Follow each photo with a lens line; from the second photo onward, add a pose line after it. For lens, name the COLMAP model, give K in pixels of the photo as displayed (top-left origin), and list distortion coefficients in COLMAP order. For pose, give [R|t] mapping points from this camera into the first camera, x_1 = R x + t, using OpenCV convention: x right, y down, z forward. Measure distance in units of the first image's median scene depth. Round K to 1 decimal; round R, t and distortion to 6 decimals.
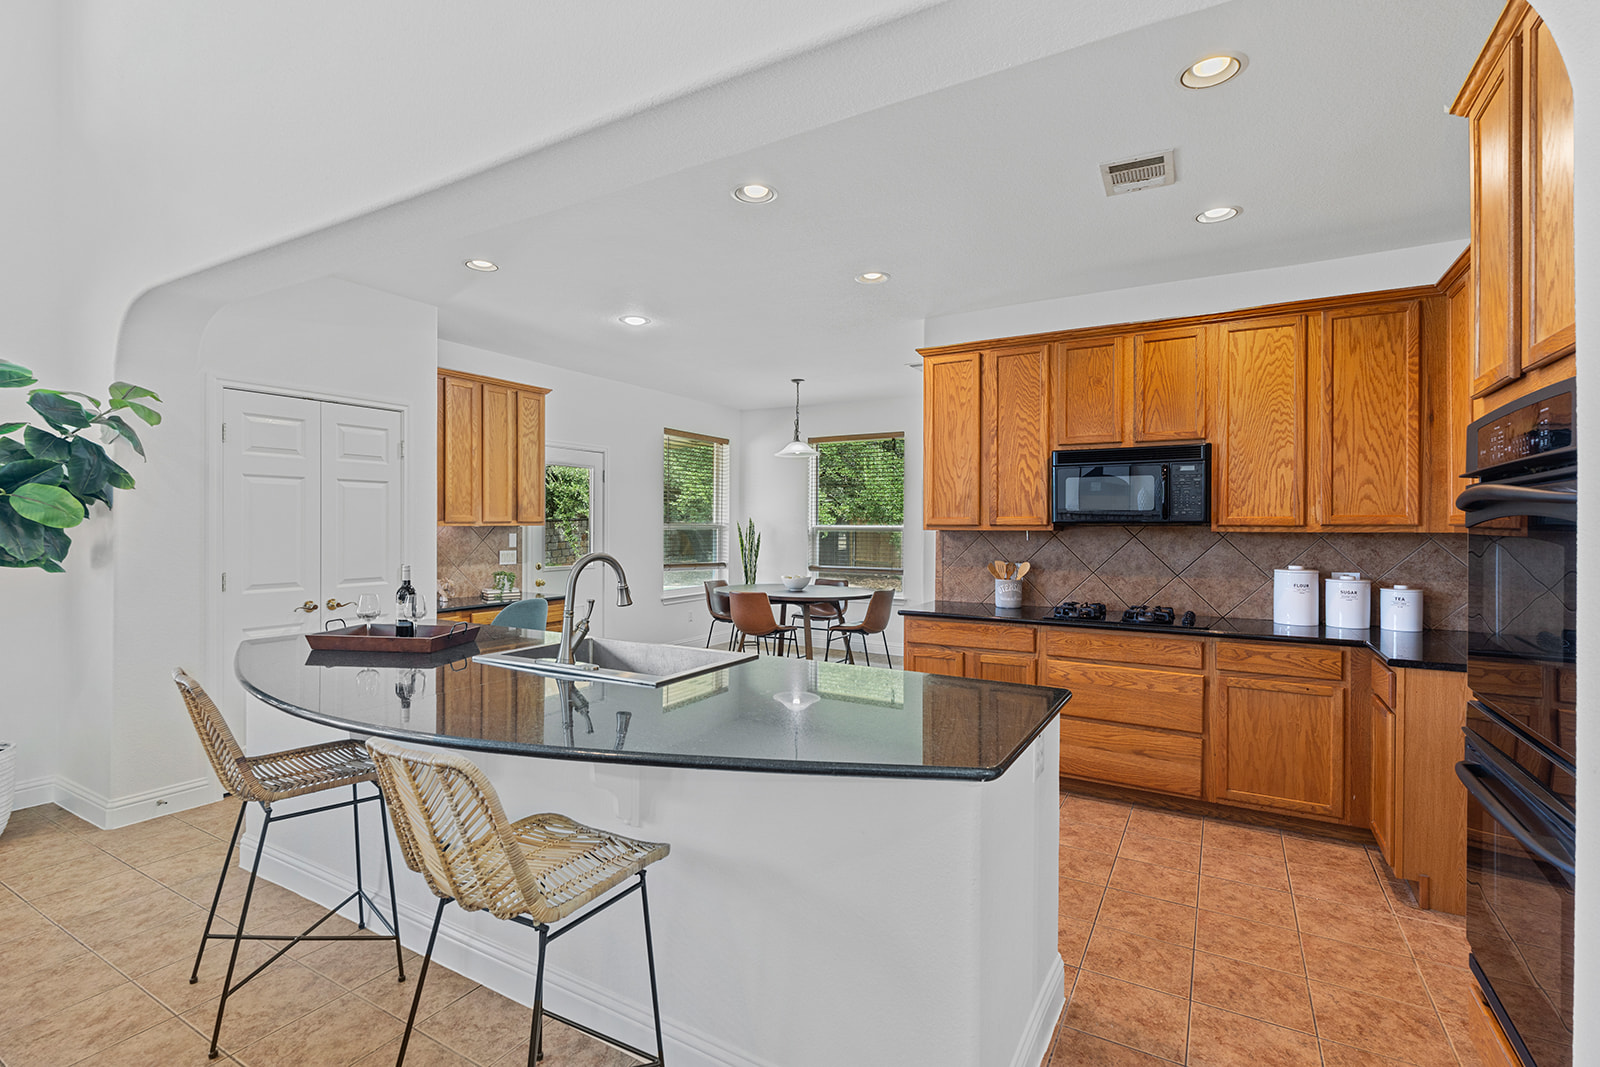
lens RADIAL K [[745.9, 0, 790.3], [0, 745.9, 518.5], [0, 0, 1]] dist [0.004927, -0.000685]
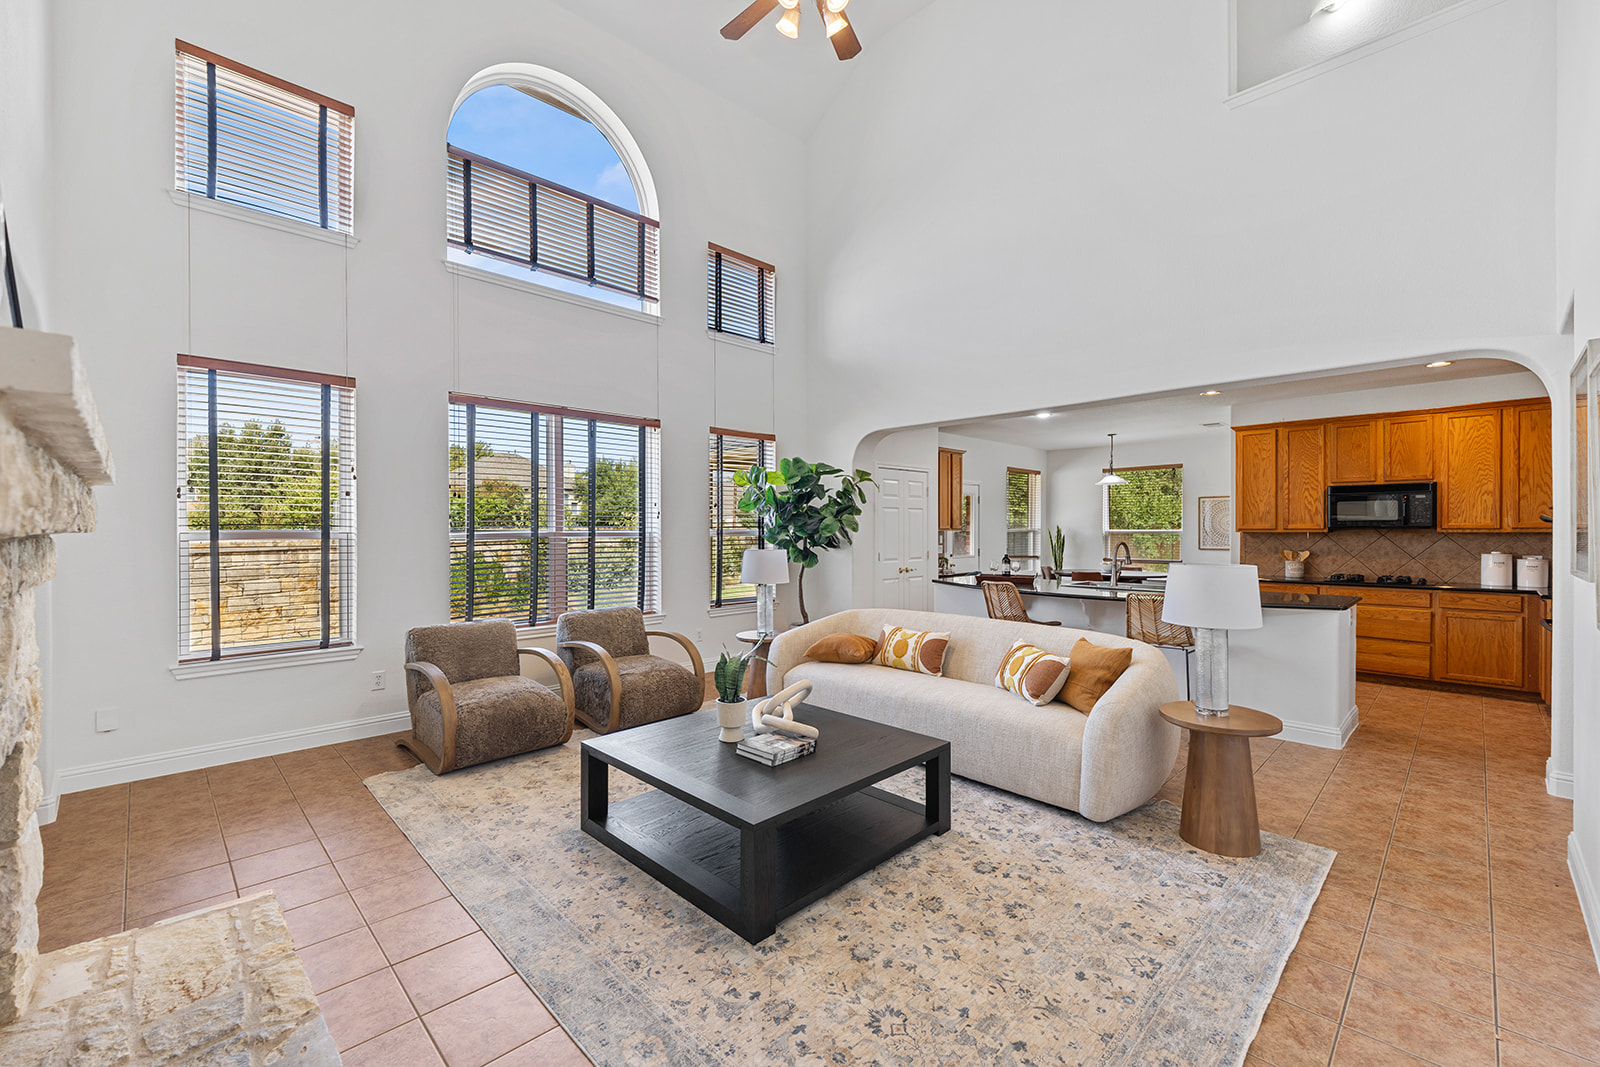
lens RADIAL K [[680.4, 0, 789.6], [0, 680.4, 528.2], [0, 0, 1]] dist [0.001766, -0.000663]
pose [[0.965984, -0.005348, -0.258547, -0.445840], [0.006818, 0.999965, 0.004792, -0.008735], [0.258513, -0.006392, 0.965987, -0.851039]]
